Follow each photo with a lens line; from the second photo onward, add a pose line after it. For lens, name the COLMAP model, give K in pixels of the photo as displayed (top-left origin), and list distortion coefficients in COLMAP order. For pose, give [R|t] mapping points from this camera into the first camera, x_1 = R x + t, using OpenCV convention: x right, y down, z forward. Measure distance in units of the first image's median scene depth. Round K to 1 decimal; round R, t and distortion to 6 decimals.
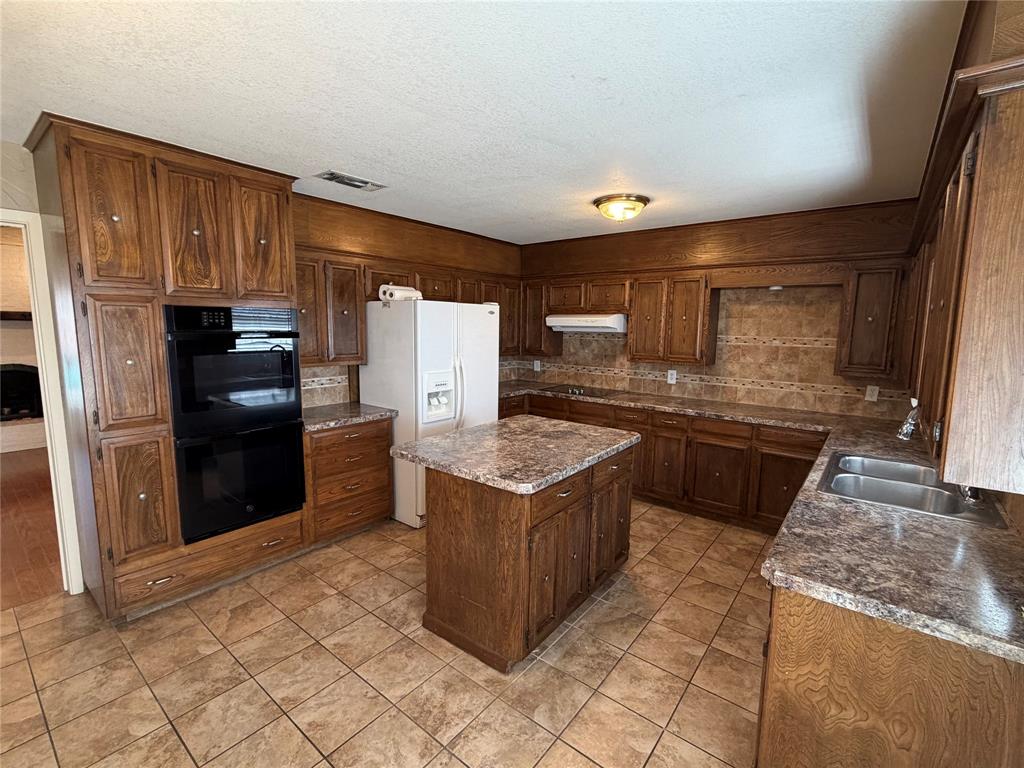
lens RADIAL K [[463.2, 0, 513.4], [0, 463.2, 383.7], [0, 0, 1]] dist [-0.000523, -0.001053]
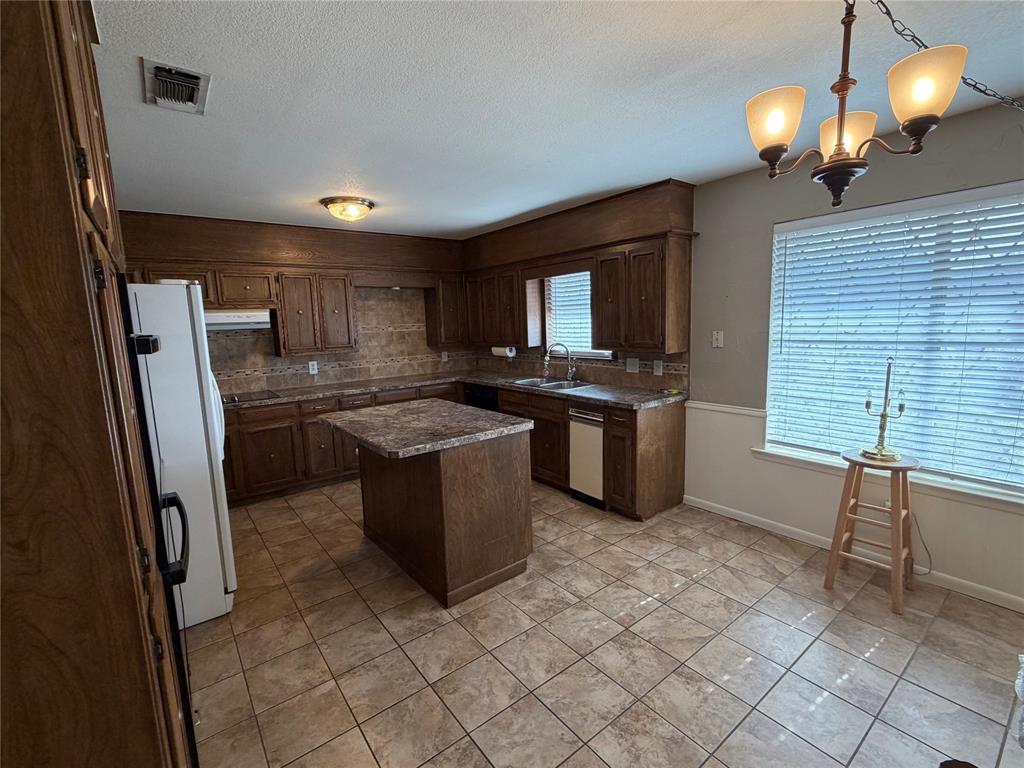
lens RADIAL K [[463.2, 0, 513.4], [0, 463.2, 383.7], [0, 0, 1]] dist [-0.000523, -0.001053]
pose [[0.236959, -0.156464, 0.958838, -0.704236], [0.159042, 0.979879, 0.120593, -0.041337], [-0.958413, 0.123920, 0.257076, 0.355415]]
